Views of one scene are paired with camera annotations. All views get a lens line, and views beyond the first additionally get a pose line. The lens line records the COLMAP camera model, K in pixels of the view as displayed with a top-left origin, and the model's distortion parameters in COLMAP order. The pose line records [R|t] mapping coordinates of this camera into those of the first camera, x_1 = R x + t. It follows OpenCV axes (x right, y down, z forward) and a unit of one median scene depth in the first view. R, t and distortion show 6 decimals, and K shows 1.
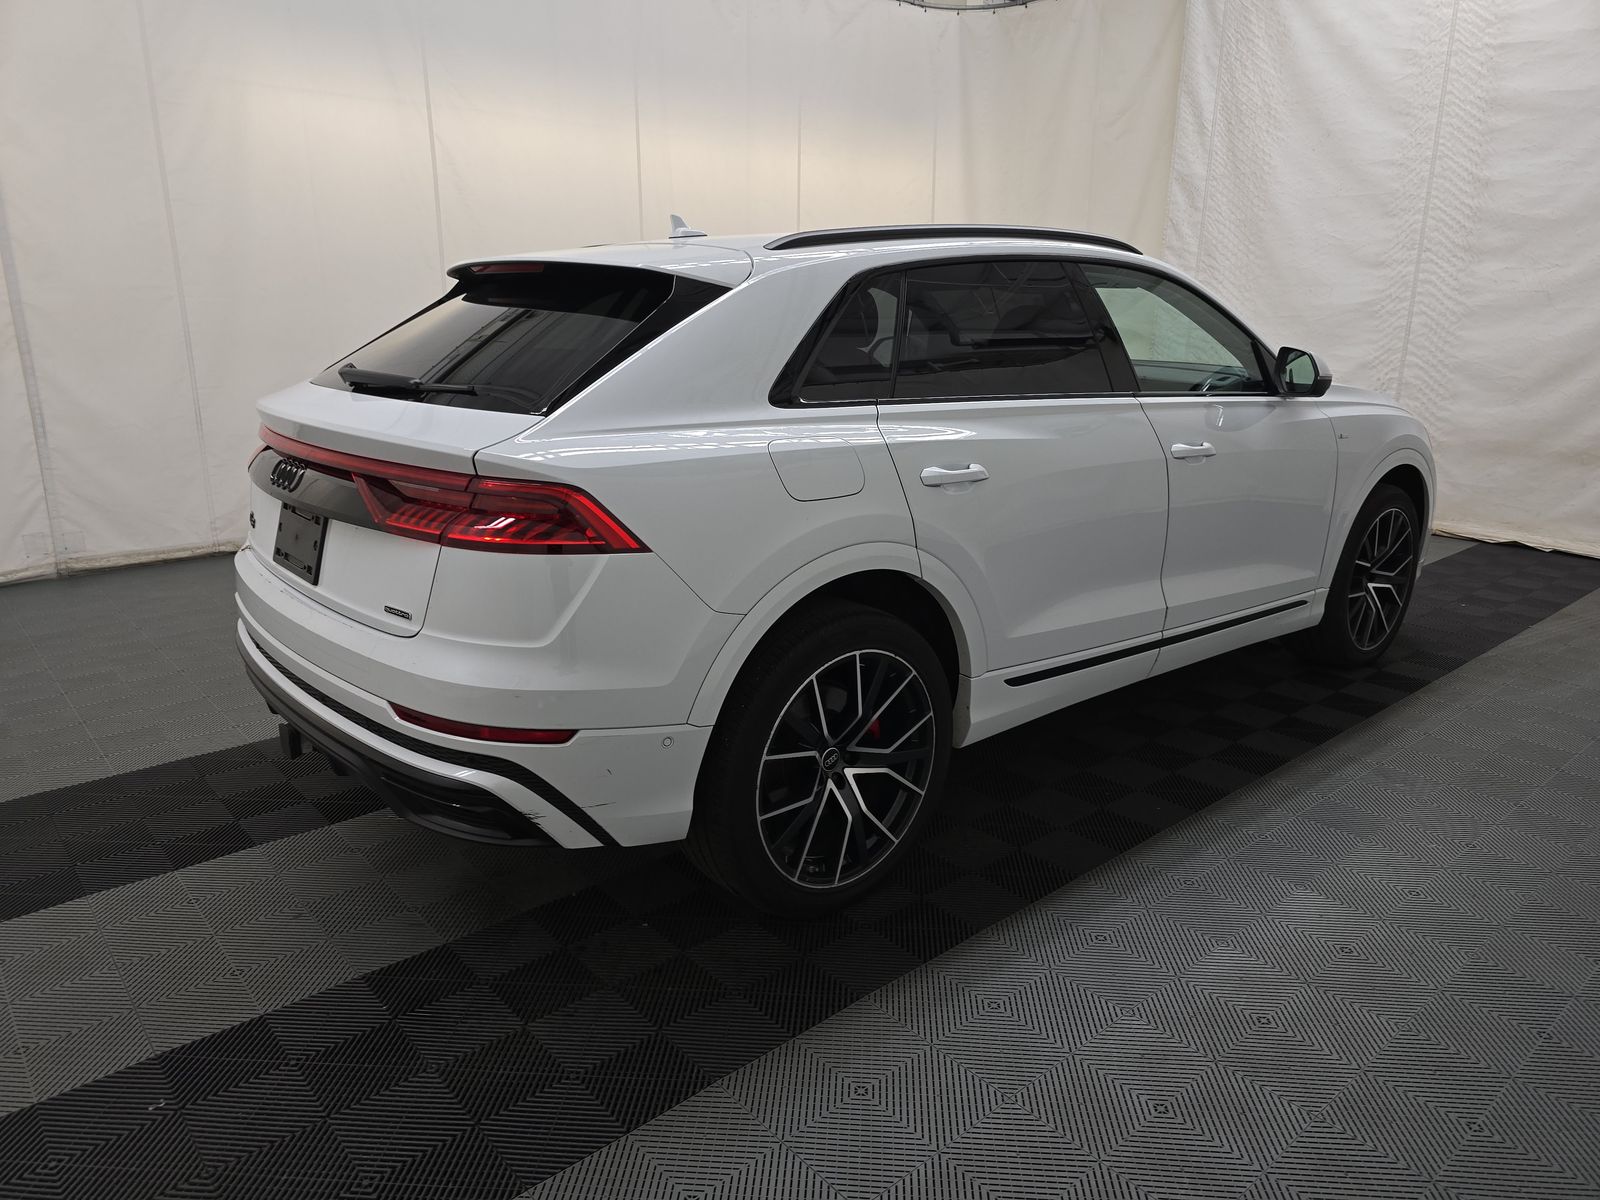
lens RADIAL K [[1068.8, 0, 794.5], [0, 1068.8, 599.9], [0, 0, 1]] dist [0.030103, -0.028602]
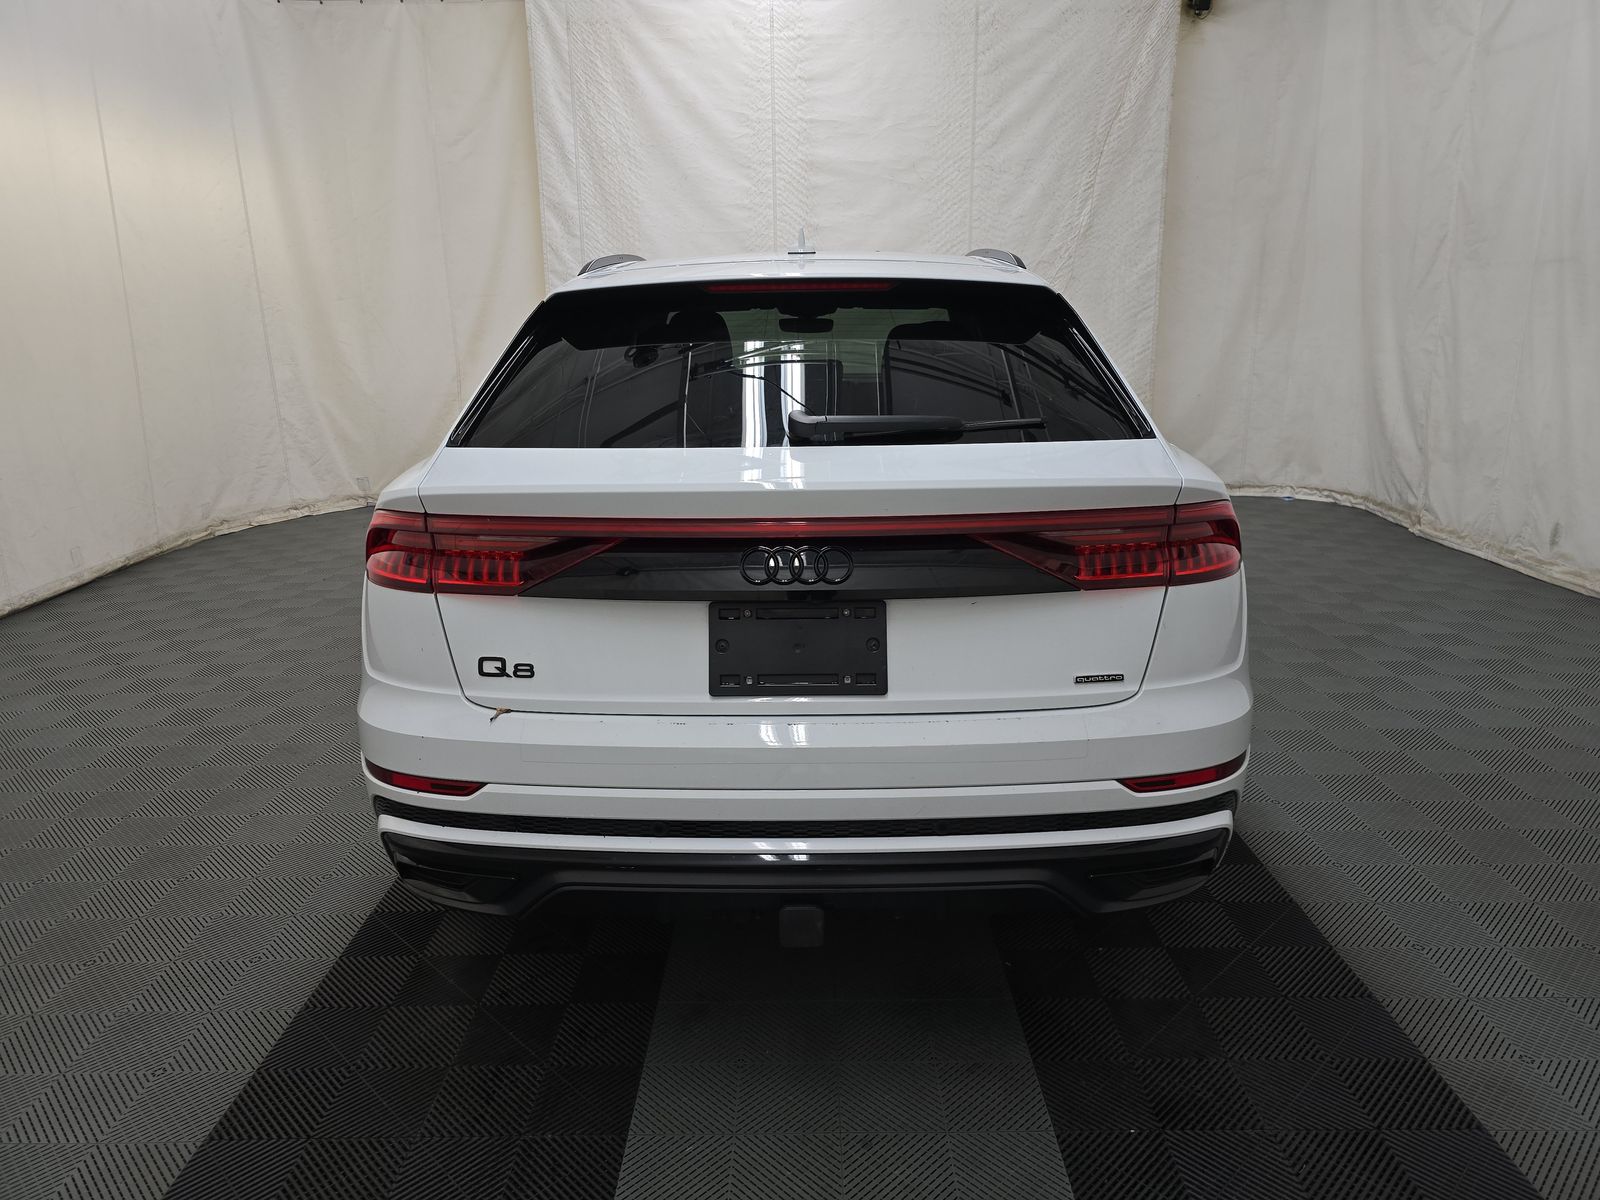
lens RADIAL K [[1068.8, 0, 806.8], [0, 1068.8, 599.3], [0, 0, 1]] dist [0.030103, -0.028602]
pose [[0.654832, -0.201849, 0.728321, -0.361570], [0.216710, 0.973357, 0.074916, -0.052905], [-0.724039, 0.108777, 0.681128, 0.180244]]
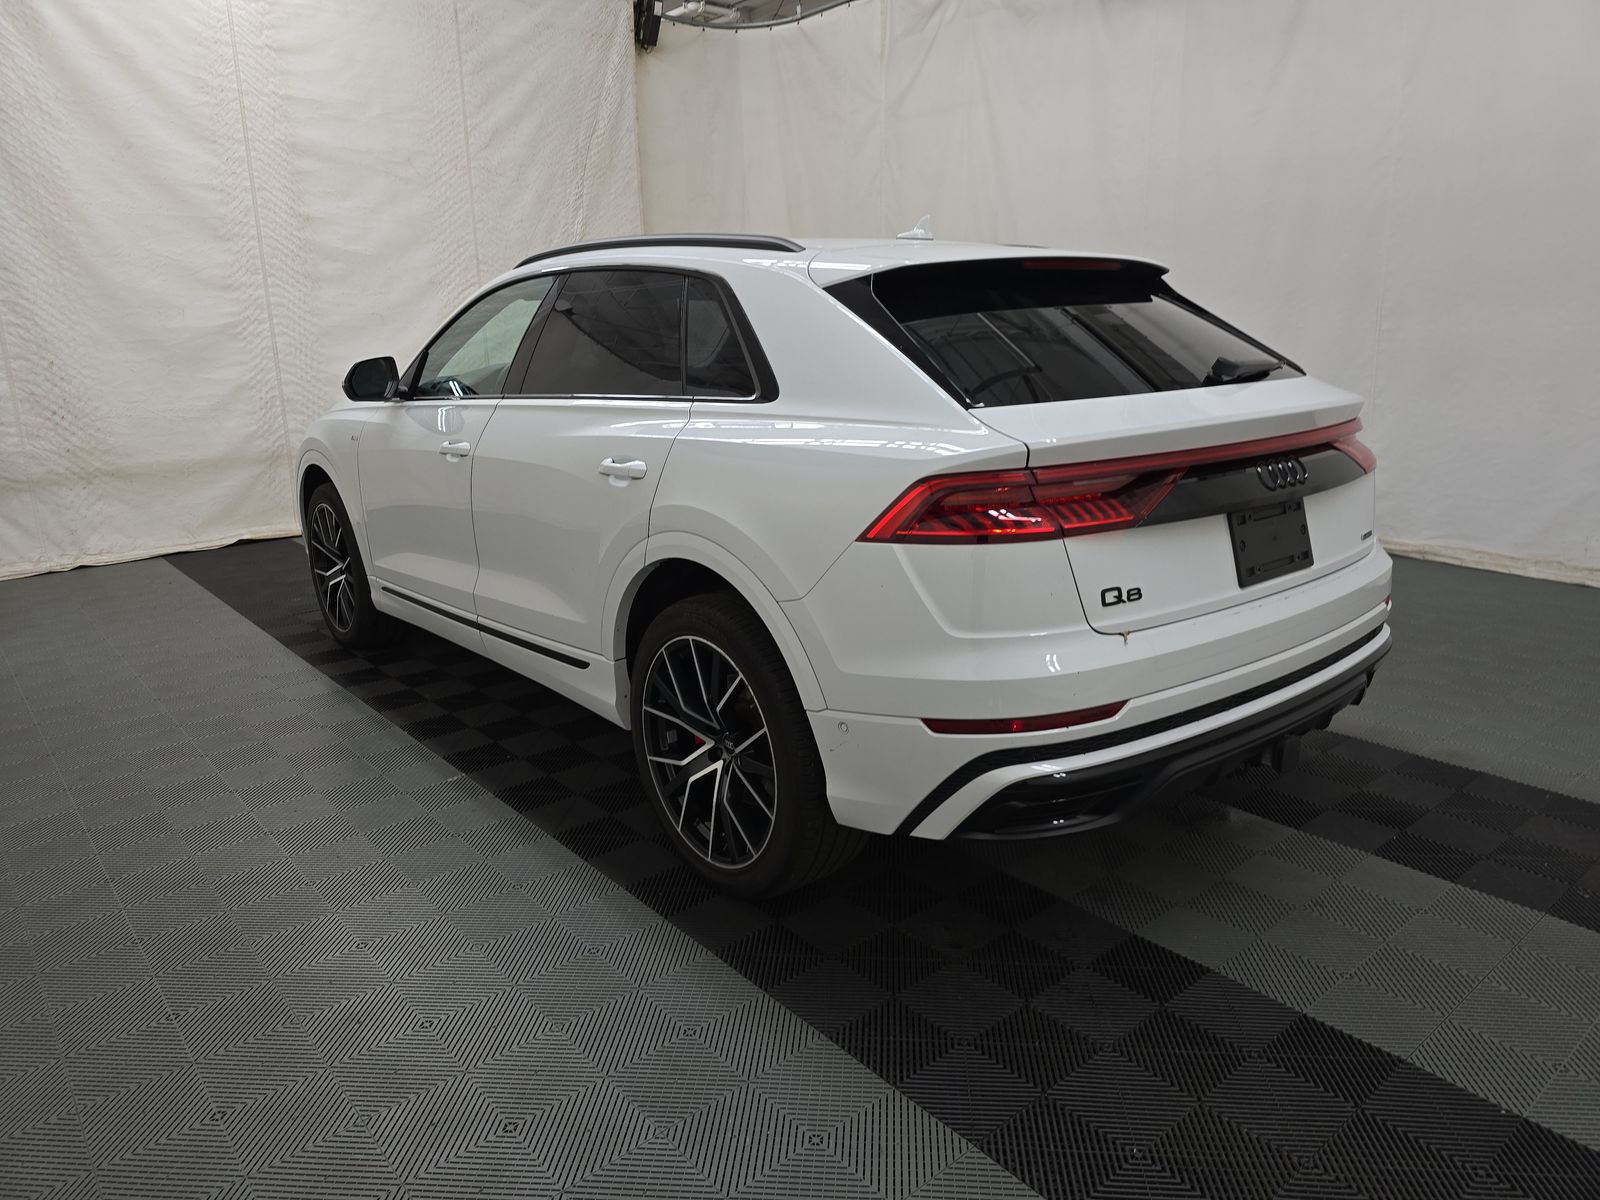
lens RADIAL K [[1068.8, 0, 806.1], [0, 1068.8, 590.9], [0, 0, 1]] dist [0.030103, -0.028602]
pose [[0.009142, -0.245290, 0.969407, -0.514951], [0.283743, 0.930236, 0.232703, -0.130866], [-0.958857, 0.272935, 0.078103, 0.491144]]
